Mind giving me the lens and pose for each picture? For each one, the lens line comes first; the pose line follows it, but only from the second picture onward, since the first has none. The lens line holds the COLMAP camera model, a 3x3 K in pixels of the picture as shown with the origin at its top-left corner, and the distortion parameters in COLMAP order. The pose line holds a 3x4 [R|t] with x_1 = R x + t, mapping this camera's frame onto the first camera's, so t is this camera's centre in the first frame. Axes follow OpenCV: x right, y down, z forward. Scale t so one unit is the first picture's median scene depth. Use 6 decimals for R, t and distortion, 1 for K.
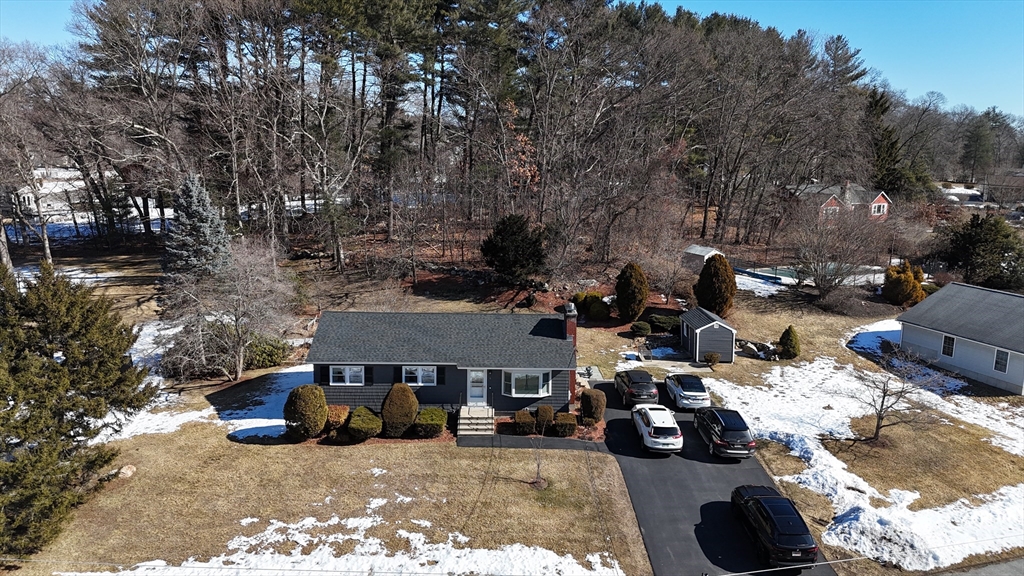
lens RADIAL K [[749.8, 0, 511.5], [0, 749.8, 288.3], [0, 0, 1]] dist [0.071137, -0.059962]
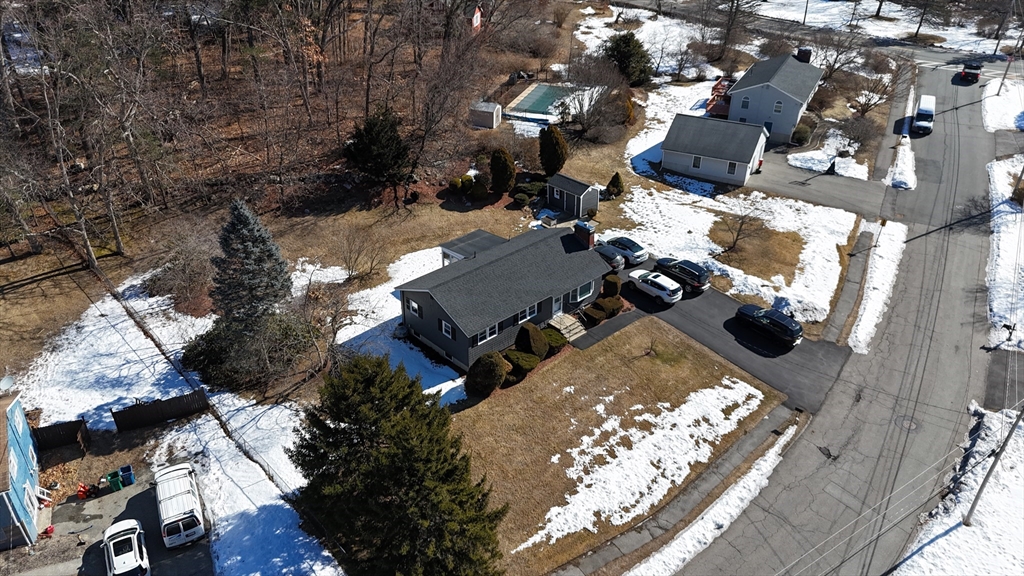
lens RADIAL K [[749.8, 0, 508.3], [0, 749.8, 284.7], [0, 0, 1]] dist [0.071137, -0.059962]
pose [[0.746150, -0.352118, 0.565043, -0.915862], [0.132923, 0.910396, 0.391804, -0.471352], [-0.652374, -0.217237, 0.726097, 0.072436]]
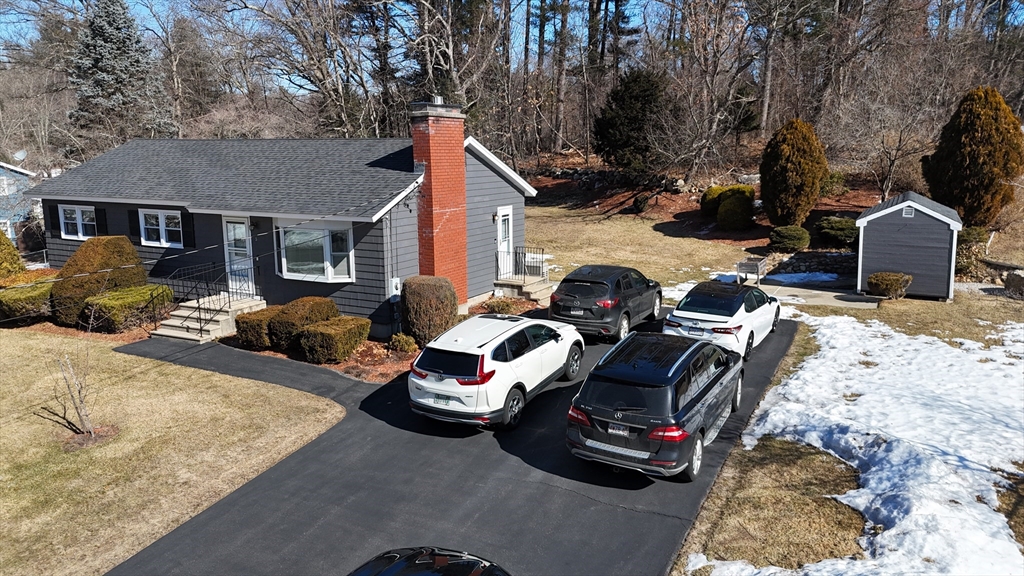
lens RADIAL K [[749.8, 0, 515.0], [0, 749.8, 292.3], [0, 0, 1]] dist [0.071137, -0.059962]
pose [[0.872993, 0.070341, -0.482633, 0.385629], [-0.071433, 0.997315, 0.016143, 0.141126], [0.482473, 0.020383, 0.875674, 0.667586]]
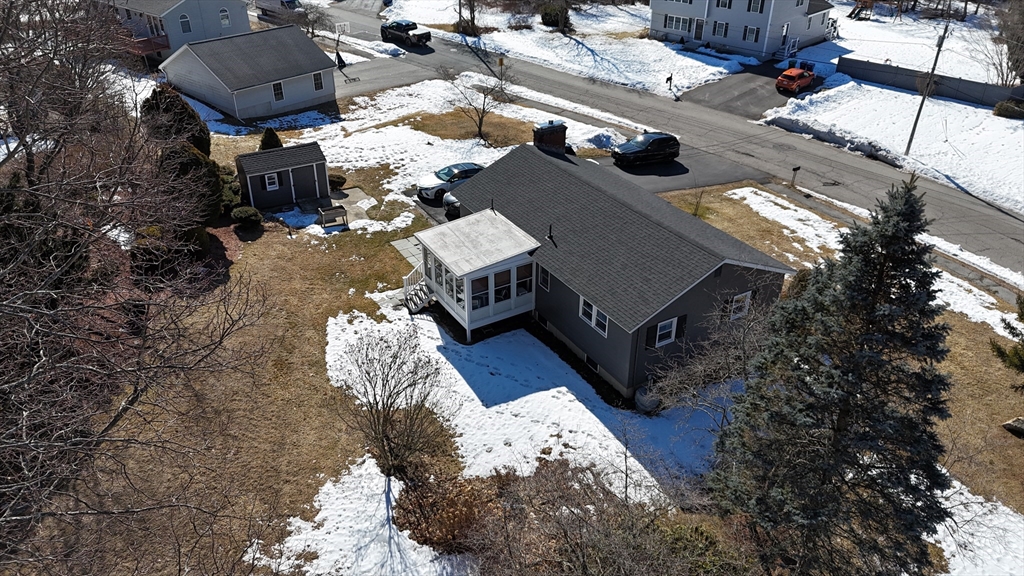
lens RADIAL K [[749.8, 0, 509.0], [0, 749.8, 291.0], [0, 0, 1]] dist [0.071137, -0.059962]
pose [[-0.486448, -0.463466, 0.740654, -0.718688], [0.155517, 0.788244, 0.595387, -0.394904], [-0.859757, 0.404809, -0.311363, 1.526679]]
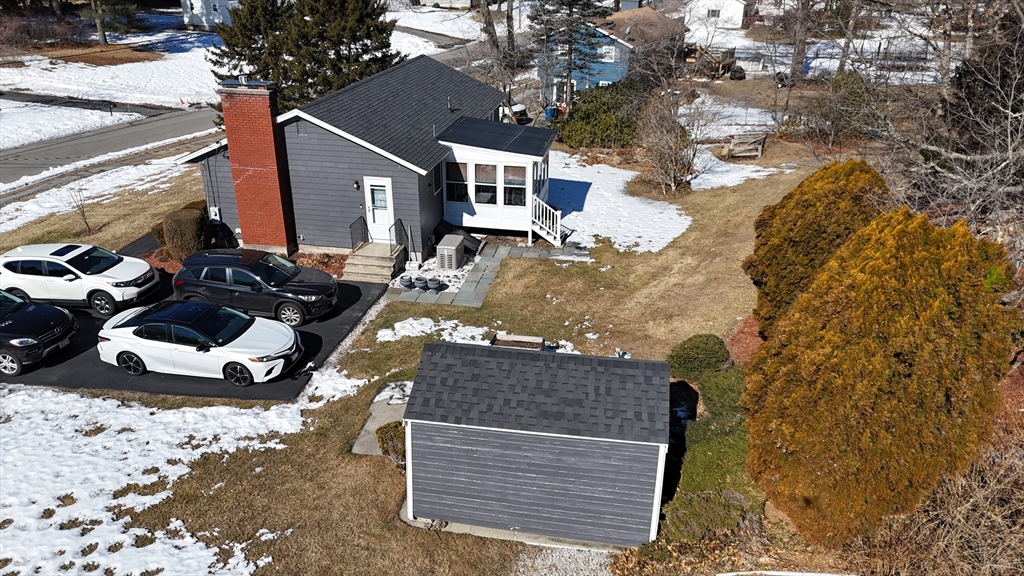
lens RADIAL K [[749.8, 0, 512.3], [0, 749.8, 288.0], [0, 0, 1]] dist [0.071137, -0.059962]
pose [[-0.199547, 0.372724, -0.906233, 0.669341], [-0.180948, 0.894911, 0.407911, -0.119150], [0.963036, 0.245379, -0.111134, 1.405663]]
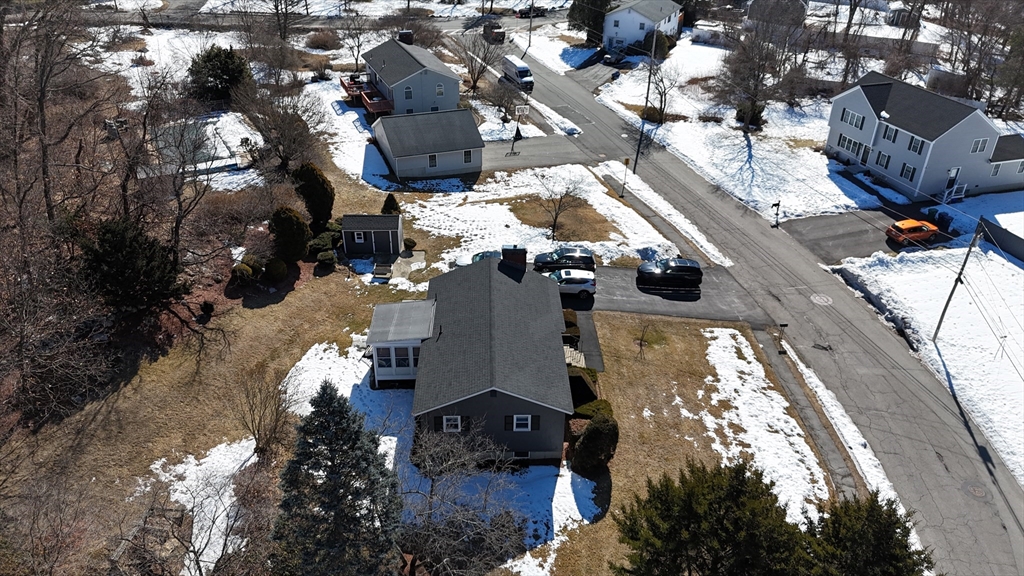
lens RADIAL K [[749.8, 0, 508.3], [0, 749.8, 287.8], [0, 0, 1]] dist [0.071137, -0.059962]
pose [[-0.005240, -0.523367, 0.852091, -1.055918], [0.178074, 0.837995, 0.515804, -0.583753], [-0.984003, 0.154438, 0.088807, 0.991551]]
